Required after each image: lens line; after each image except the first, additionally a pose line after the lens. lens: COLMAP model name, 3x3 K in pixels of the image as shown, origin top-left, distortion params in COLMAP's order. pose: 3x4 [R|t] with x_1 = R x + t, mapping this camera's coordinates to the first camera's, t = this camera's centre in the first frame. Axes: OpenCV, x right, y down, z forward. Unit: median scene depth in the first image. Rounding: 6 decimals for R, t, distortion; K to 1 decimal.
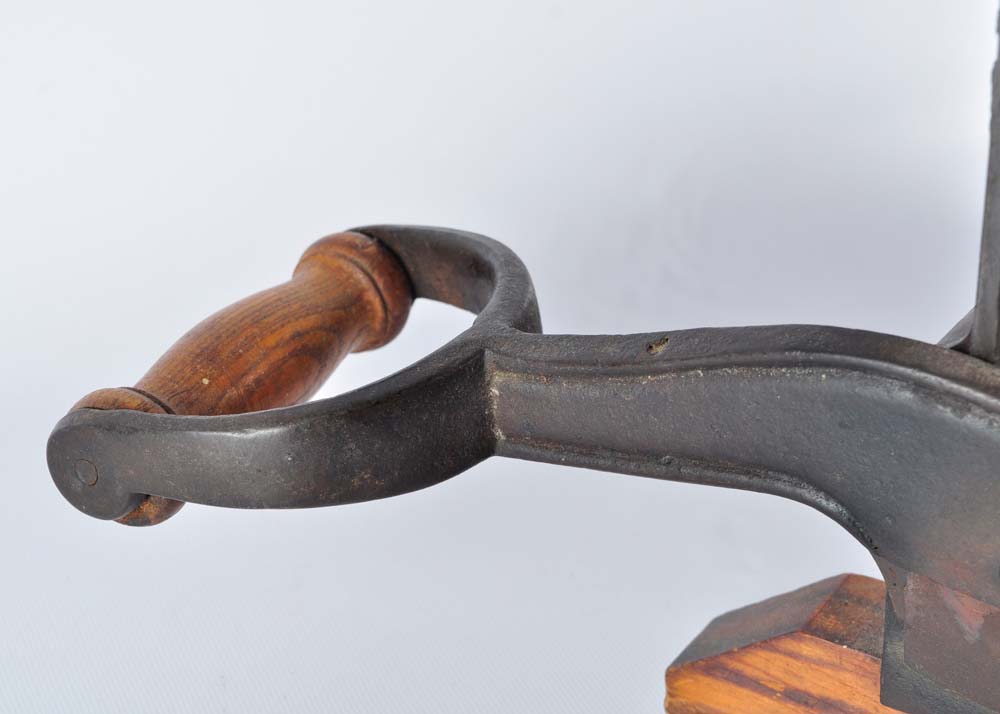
lens RADIAL K [[2365.6, 0, 500.0], [0, 2365.6, 357.0], [0, 0, 1]] dist [0.019359, 0.190584]
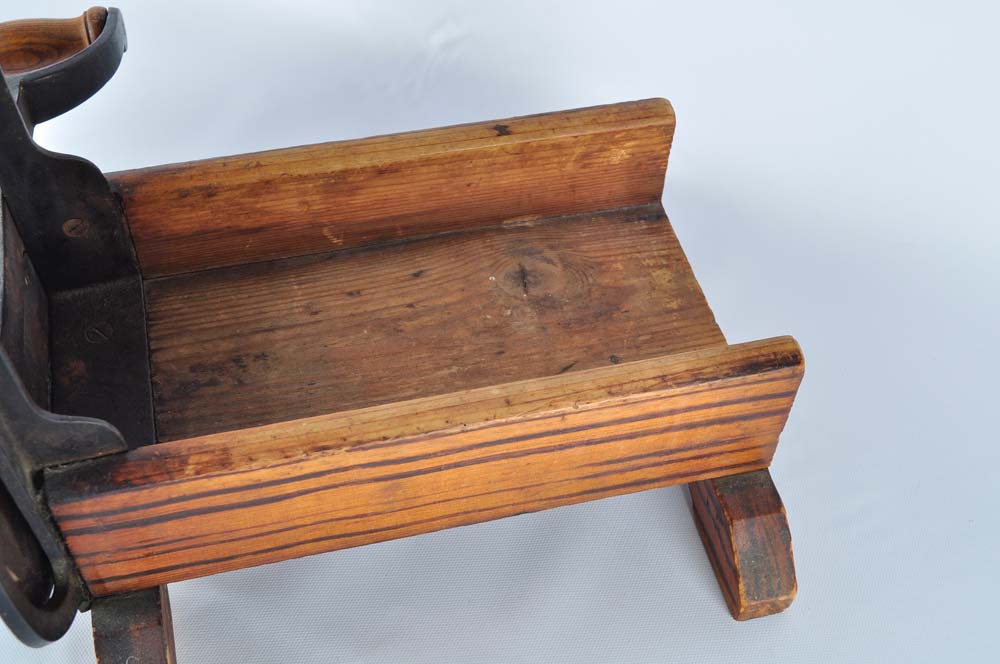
lens RADIAL K [[1250.1, 0, 500.0], [0, 1250.1, 332.0], [0, 0, 1]] dist [-0.057147, -0.003818]
pose [[0.720276, 0.549877, -0.422893, 1.075267], [-0.358021, 0.816837, 0.452326, -0.575991], [0.594158, -0.174395, 0.785215, 0.291617]]
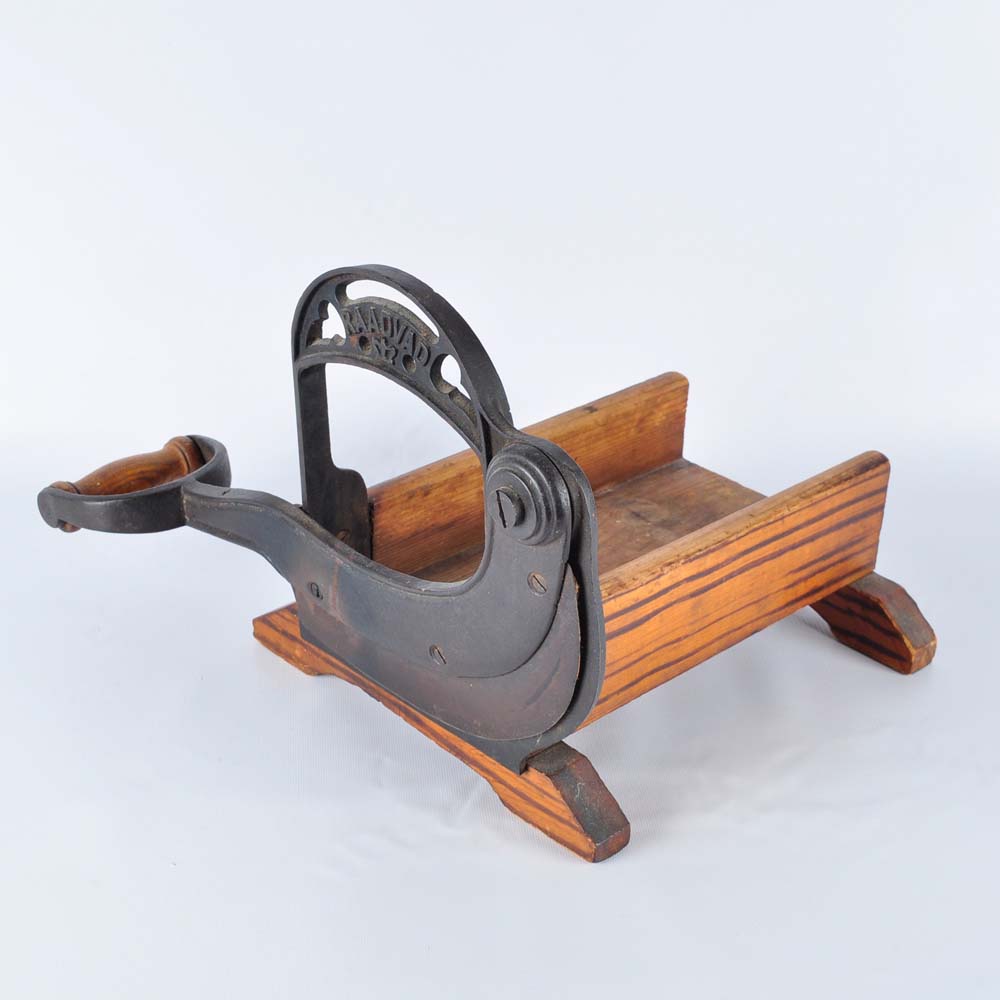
lens RADIAL K [[1780.8, 0, 500.0], [0, 1780.8, 500.0], [0, 0, 1]] dist [-0.025423, -0.018805]
pose [[0.967753, 0.144811, -0.206115, 0.819591], [-0.146077, 0.989231, 0.009147, -0.063054], [0.205220, 0.021257, 0.978485, -0.990195]]
